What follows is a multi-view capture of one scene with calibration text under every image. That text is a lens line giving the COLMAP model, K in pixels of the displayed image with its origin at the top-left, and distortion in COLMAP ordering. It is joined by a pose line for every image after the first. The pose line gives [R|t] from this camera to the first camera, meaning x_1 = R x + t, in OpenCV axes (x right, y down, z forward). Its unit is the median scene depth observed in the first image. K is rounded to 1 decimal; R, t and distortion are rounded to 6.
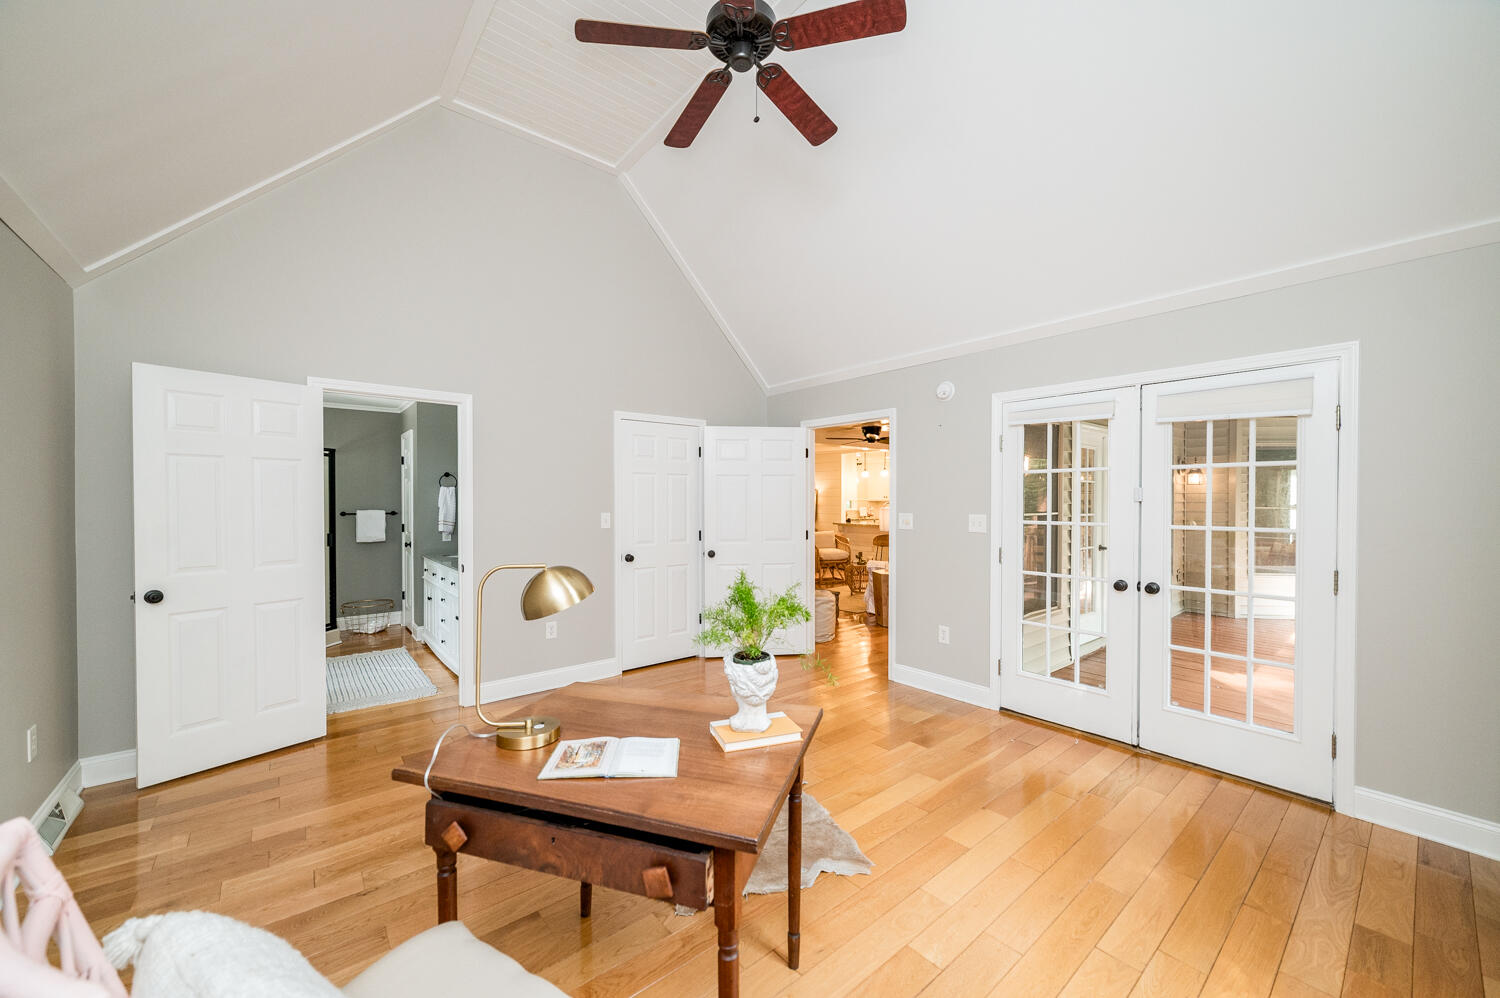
lens RADIAL K [[566.5, 0, 748.0], [0, 566.5, 506.2], [0, 0, 1]] dist [-0.006423, 0.002463]
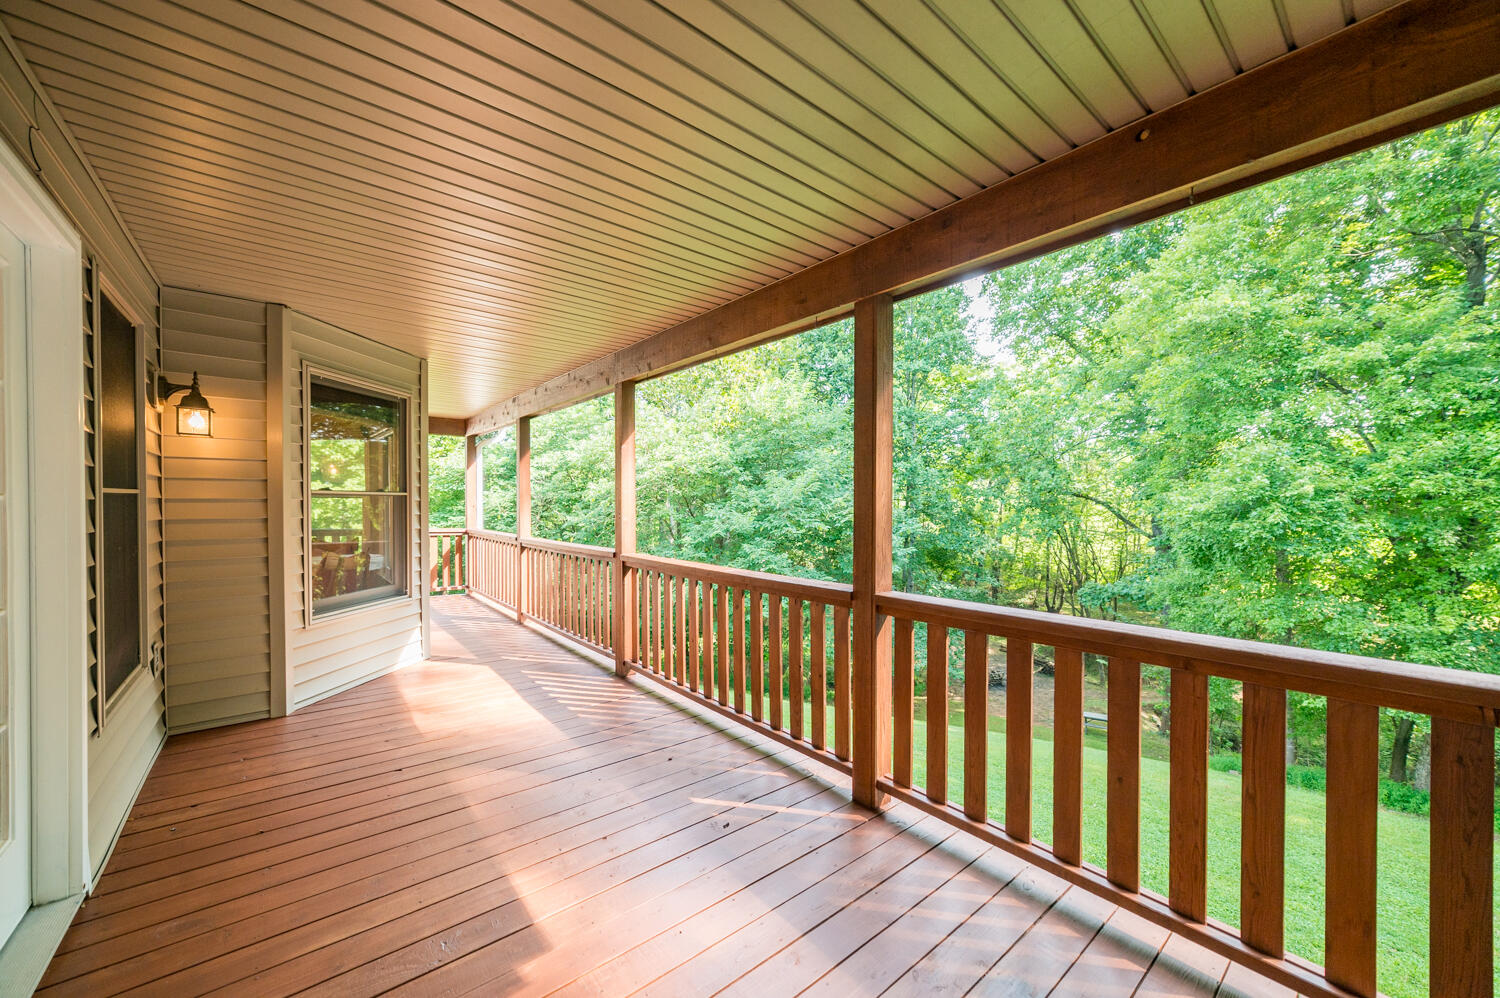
lens RADIAL K [[566.5, 0, 749.7], [0, 566.5, 501.8], [0, 0, 1]] dist [-0.006423, 0.002463]
pose [[0.001312, -0.005185, 0.999986, 0.363833], [0.005668, 0.999971, 0.005178, 0.011114], [-0.999983, 0.005661, 0.001342, 0.581821]]
